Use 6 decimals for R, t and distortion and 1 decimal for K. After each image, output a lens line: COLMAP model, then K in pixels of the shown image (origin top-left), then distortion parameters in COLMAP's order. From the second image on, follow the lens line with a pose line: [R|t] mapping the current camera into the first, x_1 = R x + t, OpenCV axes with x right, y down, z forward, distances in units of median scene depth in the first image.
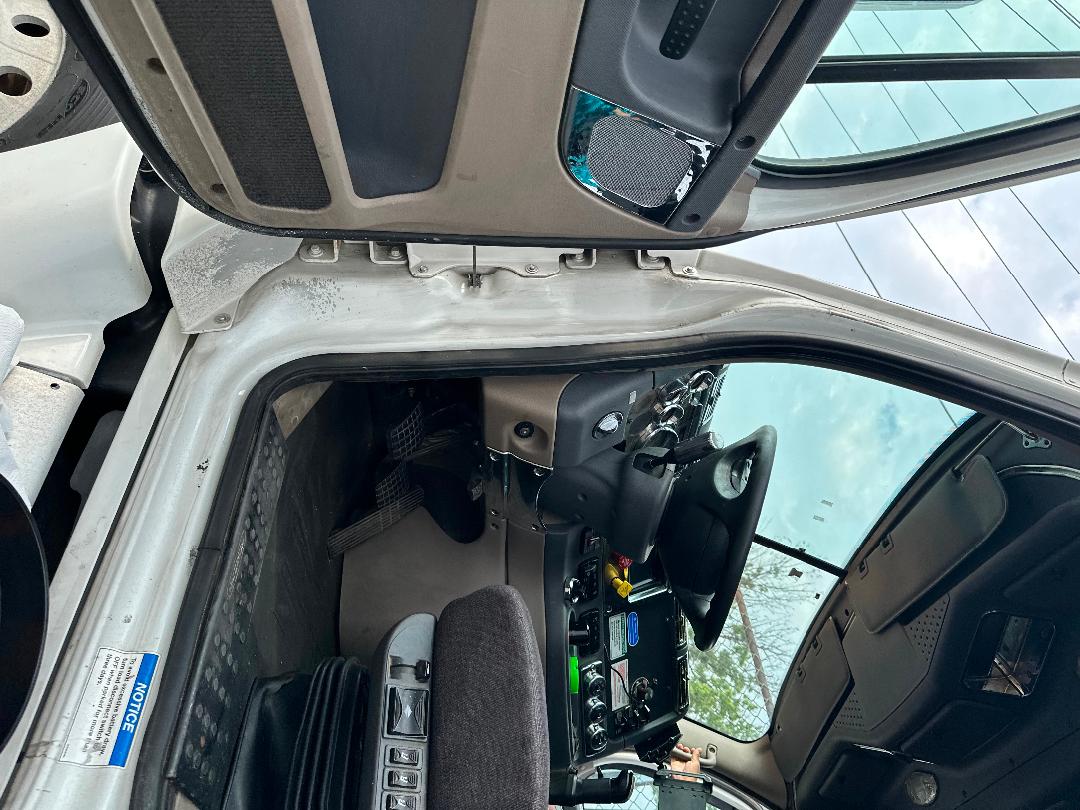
lens RADIAL K [[757.6, 0, 540.4], [0, 757.6, 400.1], [0, 0, 1]] dist [0.039570, -0.049166]
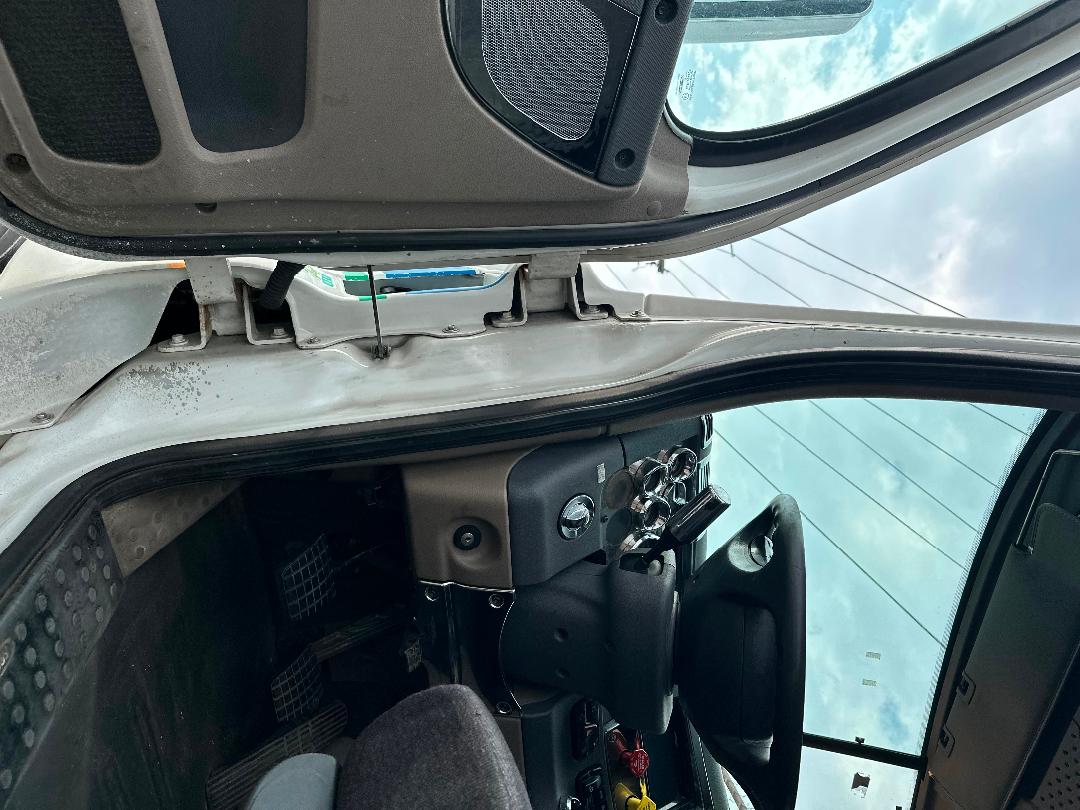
lens RADIAL K [[768.2, 0, 537.4], [0, 768.2, 405.3], [0, 0, 1]] dist [-0.000610, -0.004390]
pose [[0.987139, -0.131637, 0.090709, -0.004342], [0.157052, 0.904505, -0.396492, 0.239124], [-0.029853, 0.405639, 0.913546, 0.272469]]
